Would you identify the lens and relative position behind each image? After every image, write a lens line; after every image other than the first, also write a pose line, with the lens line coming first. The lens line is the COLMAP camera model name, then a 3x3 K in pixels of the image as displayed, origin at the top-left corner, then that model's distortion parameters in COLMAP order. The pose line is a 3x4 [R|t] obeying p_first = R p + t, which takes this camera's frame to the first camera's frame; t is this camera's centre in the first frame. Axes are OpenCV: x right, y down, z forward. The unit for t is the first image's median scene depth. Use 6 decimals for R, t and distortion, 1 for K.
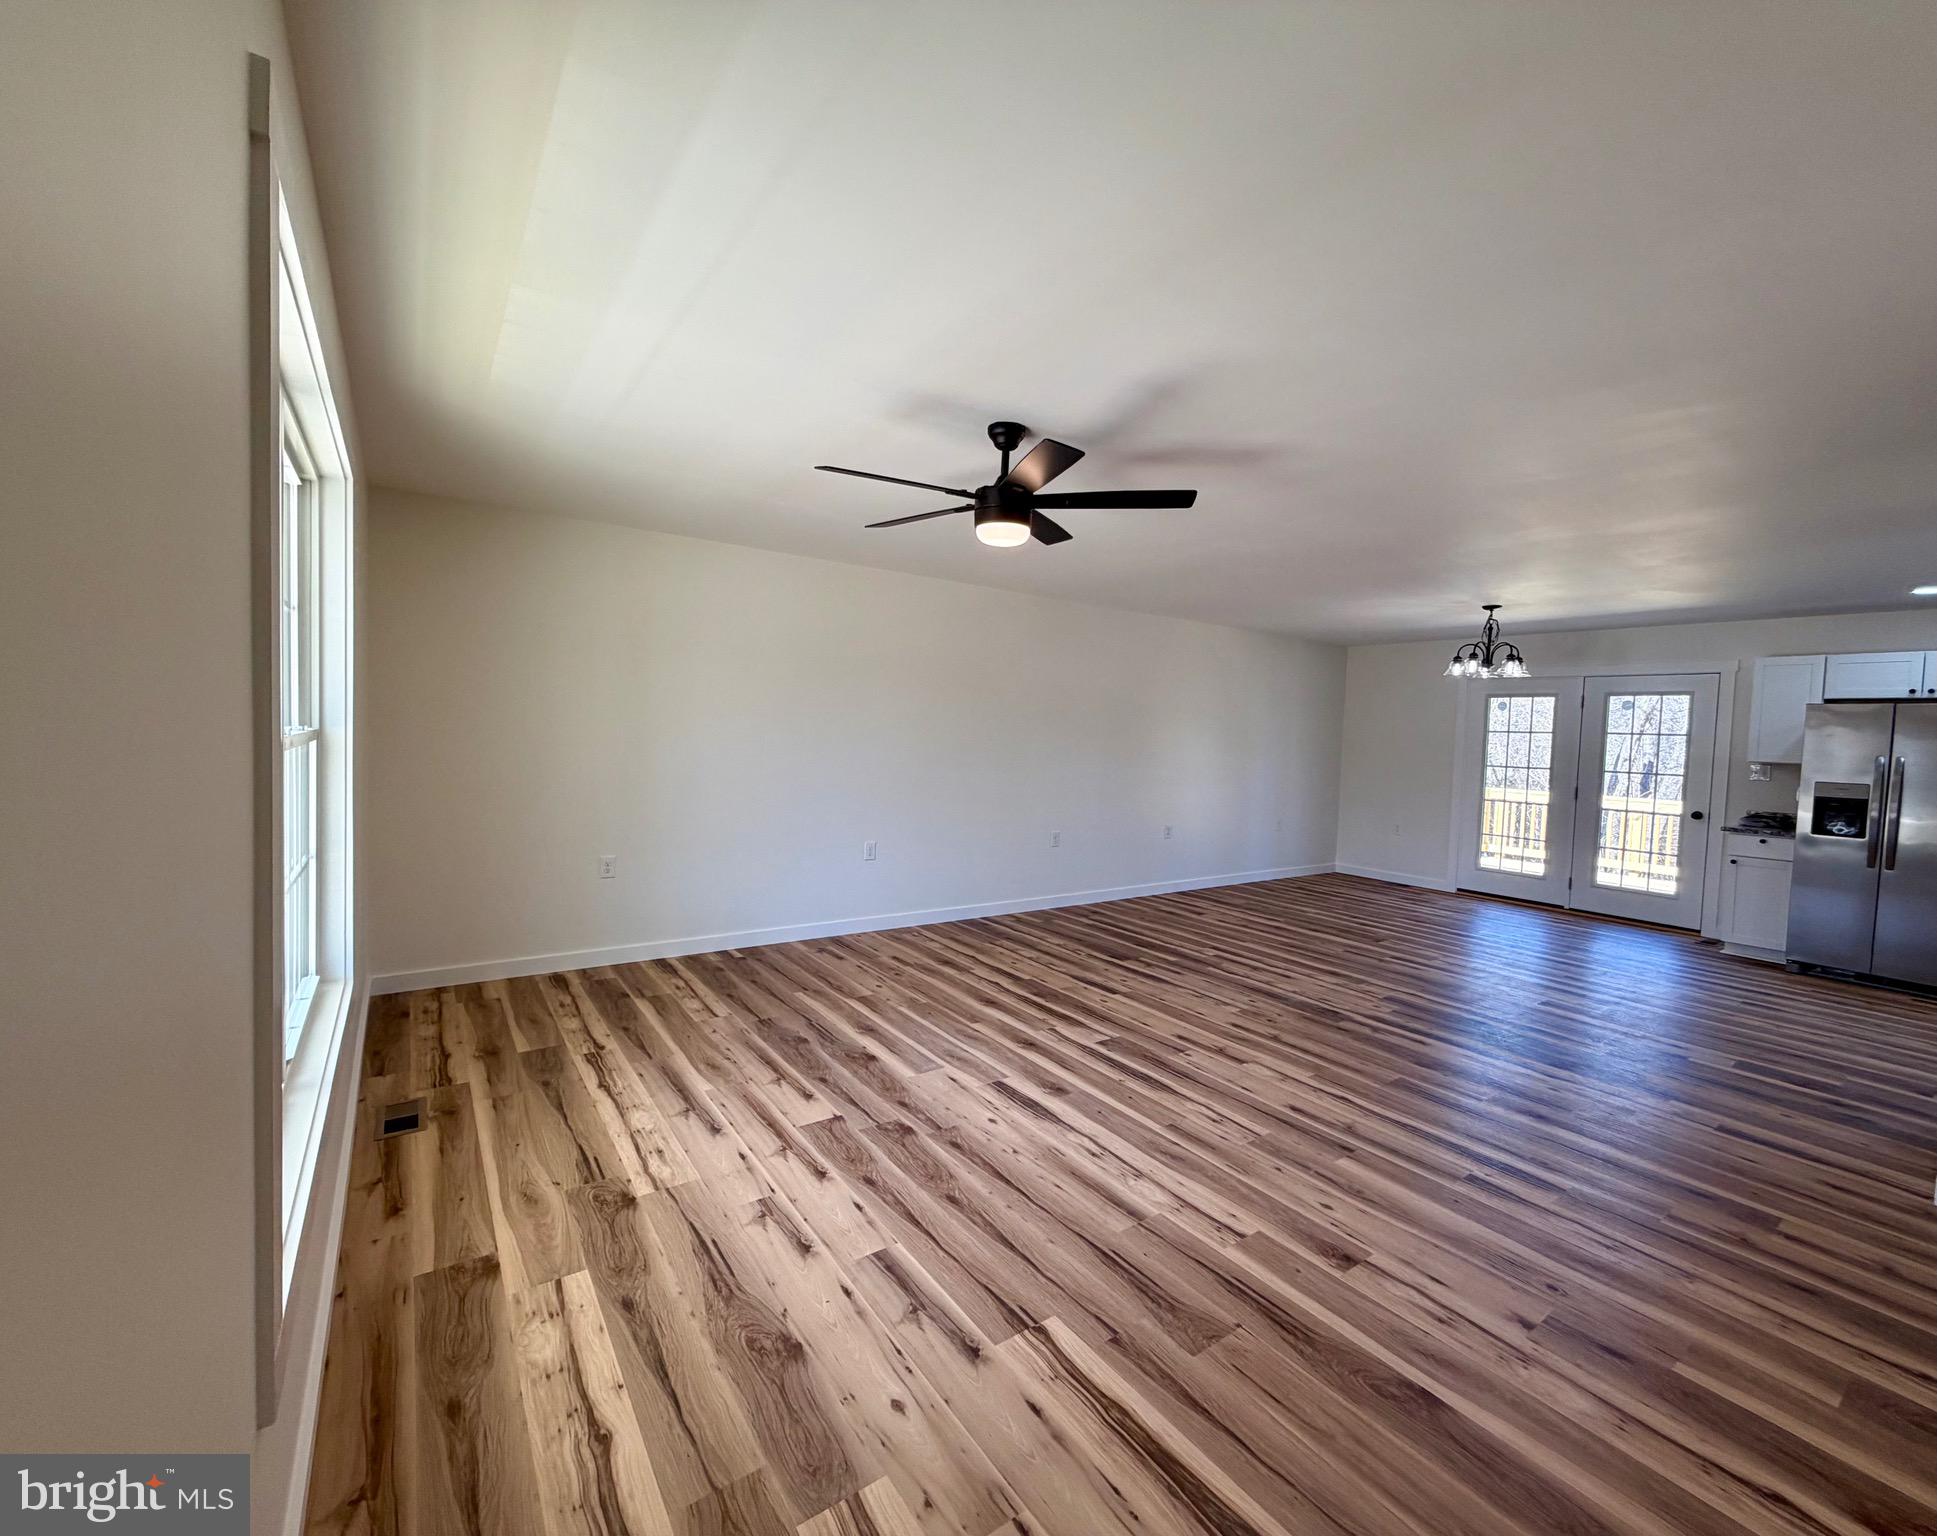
lens RADIAL K [[814.7, 0, 1022.9], [0, 814.7, 770.9], [0, 0, 1]] dist [0.002121, 0.000115]
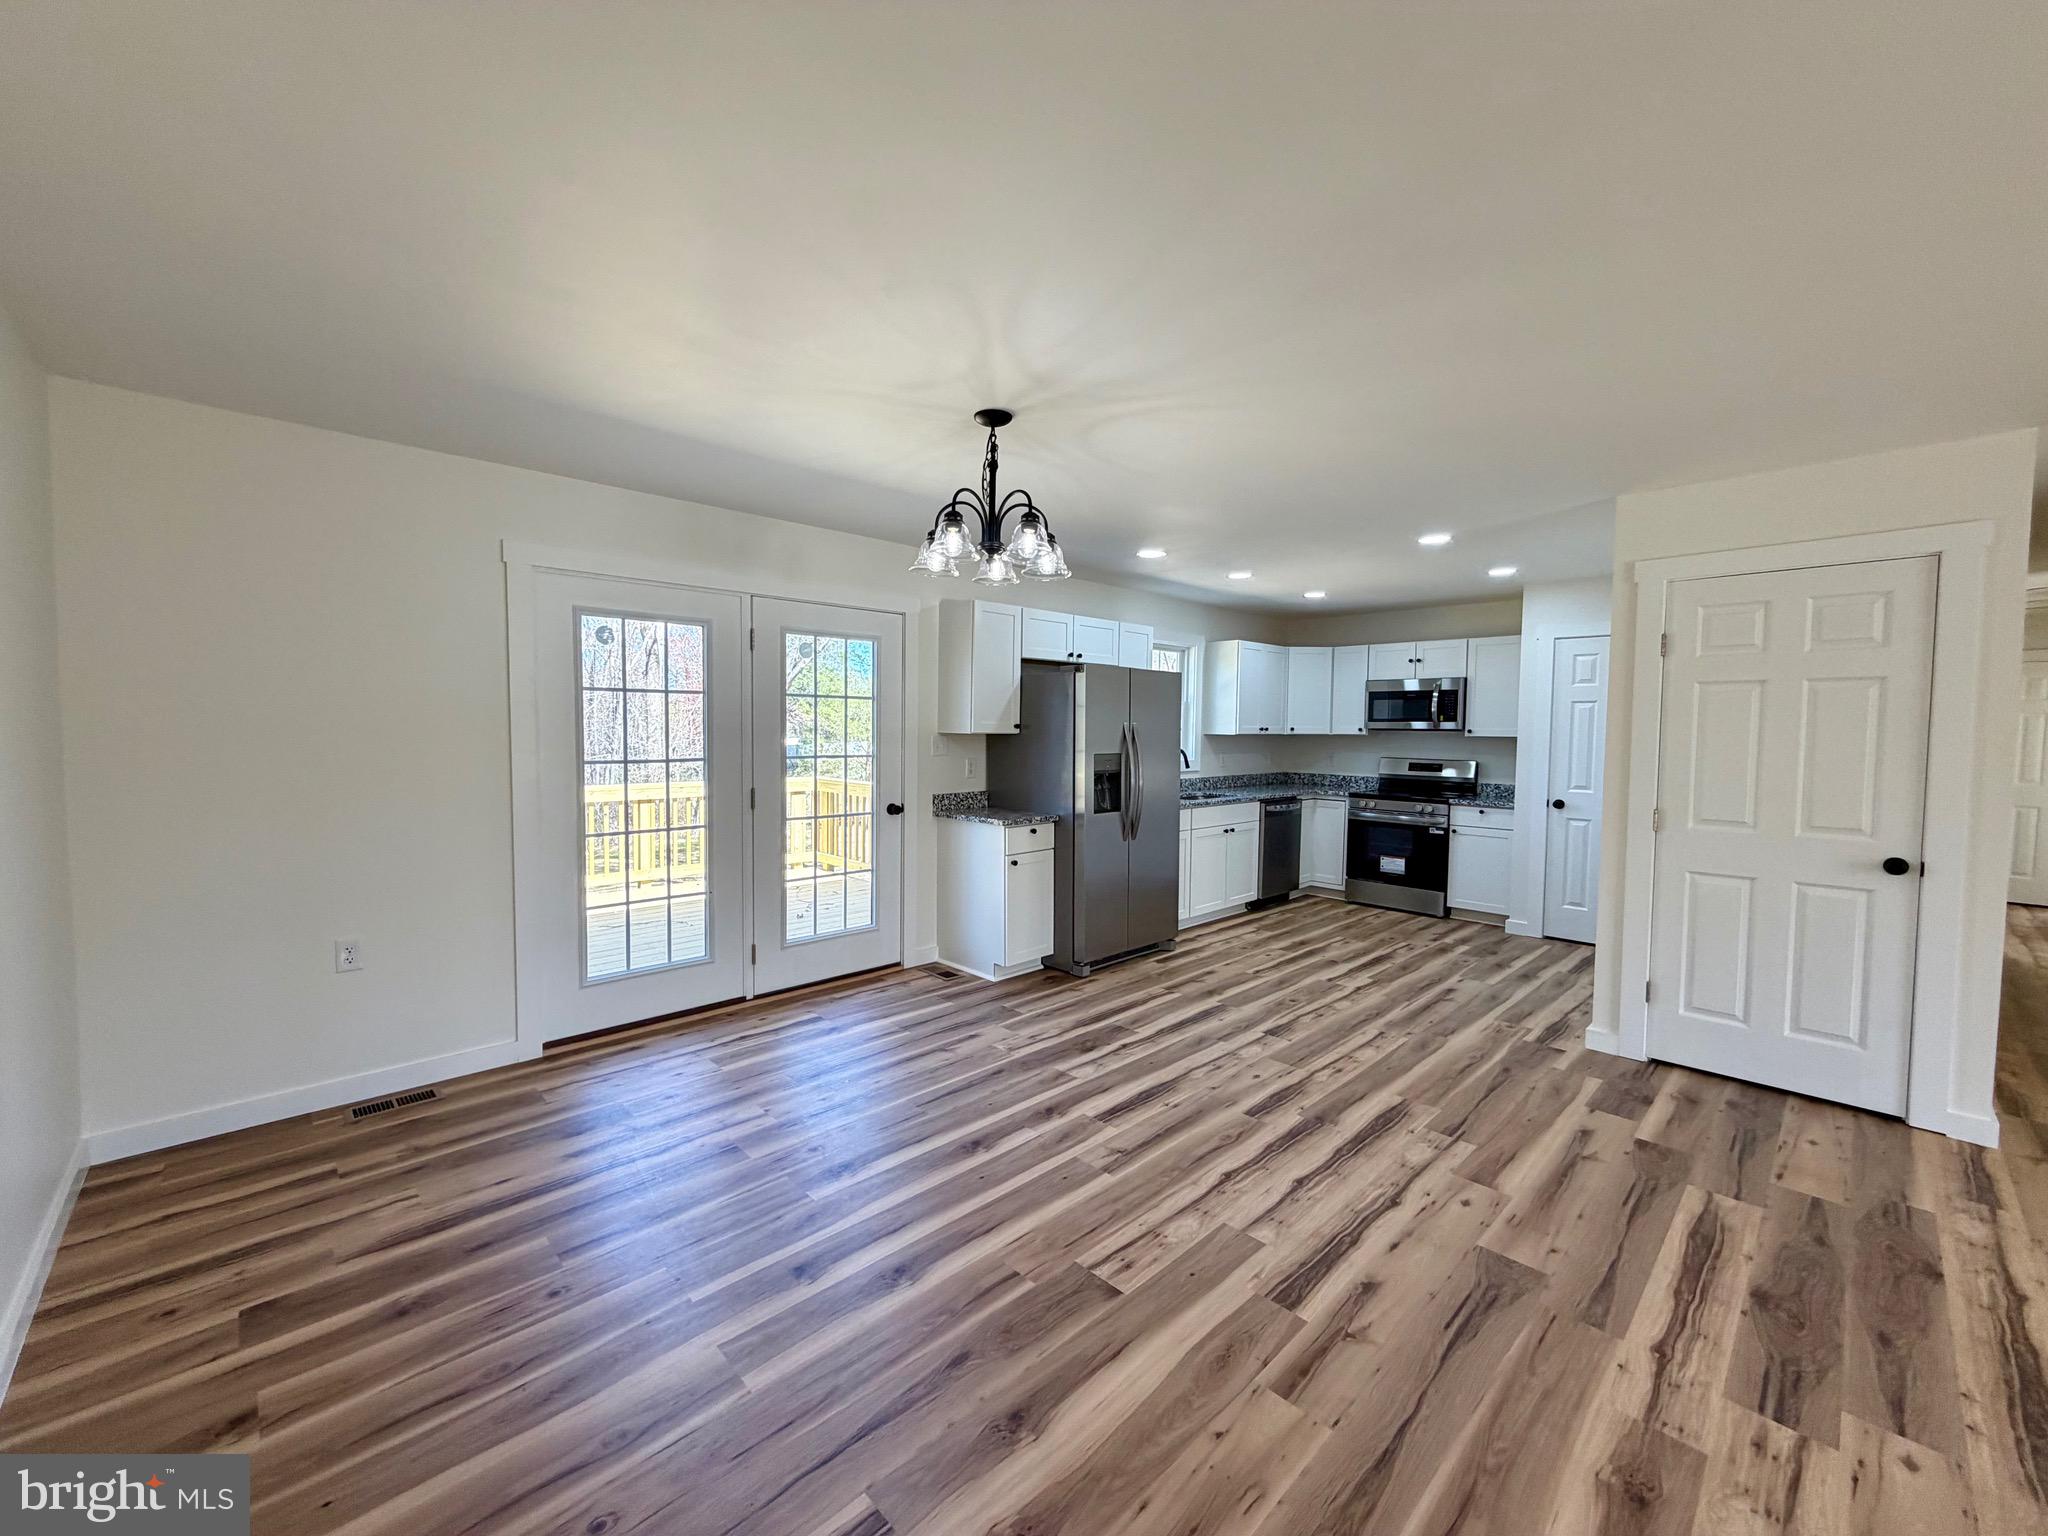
lens RADIAL K [[807.9, 0, 1017.9], [0, 807.9, 770.1], [0, 0, 1]] dist [0.001842, 0.000049]
pose [[-0.113379, -0.090138, 0.989455, 0.144795], [0.033311, 0.994971, 0.094457, -0.062550], [-0.992993, 0.043670, -0.109806, 1.360110]]
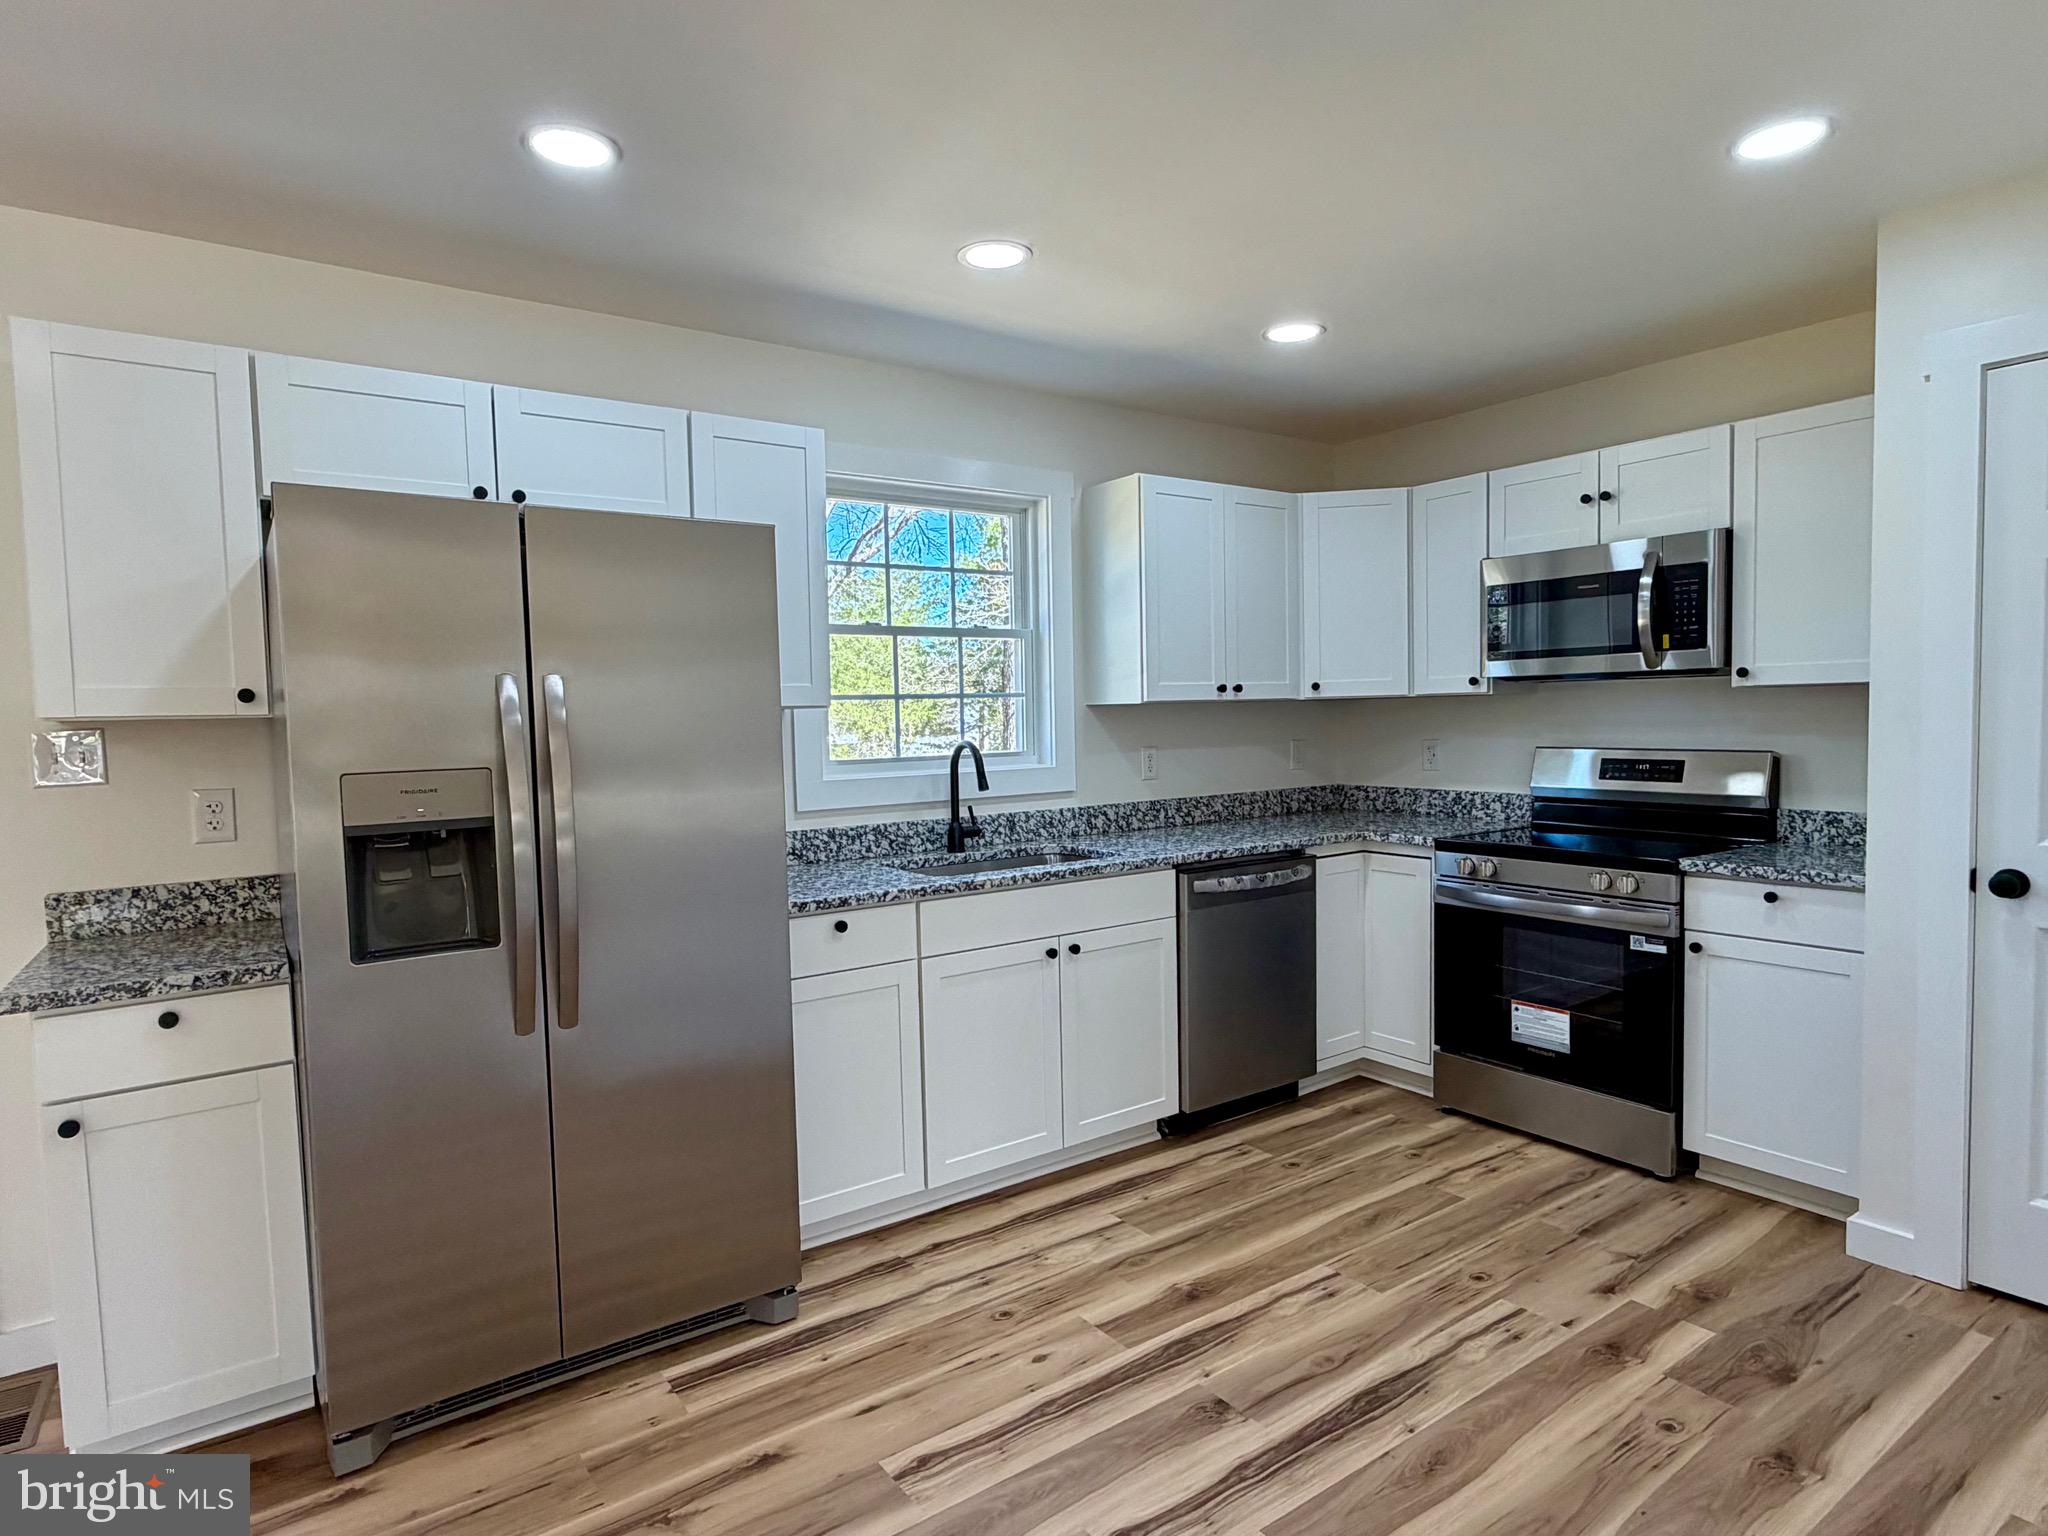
lens RADIAL K [[1131.4, 0, 1019.6], [0, 1131.4, 771.2], [0, 0, 1]] dist [0.001656, -0.000157]
pose [[0.030910, -0.089285, 0.995526, 0.693403], [0.071049, 0.993679, 0.086913, -0.005606], [-0.996994, 0.068045, 0.037058, 0.876615]]
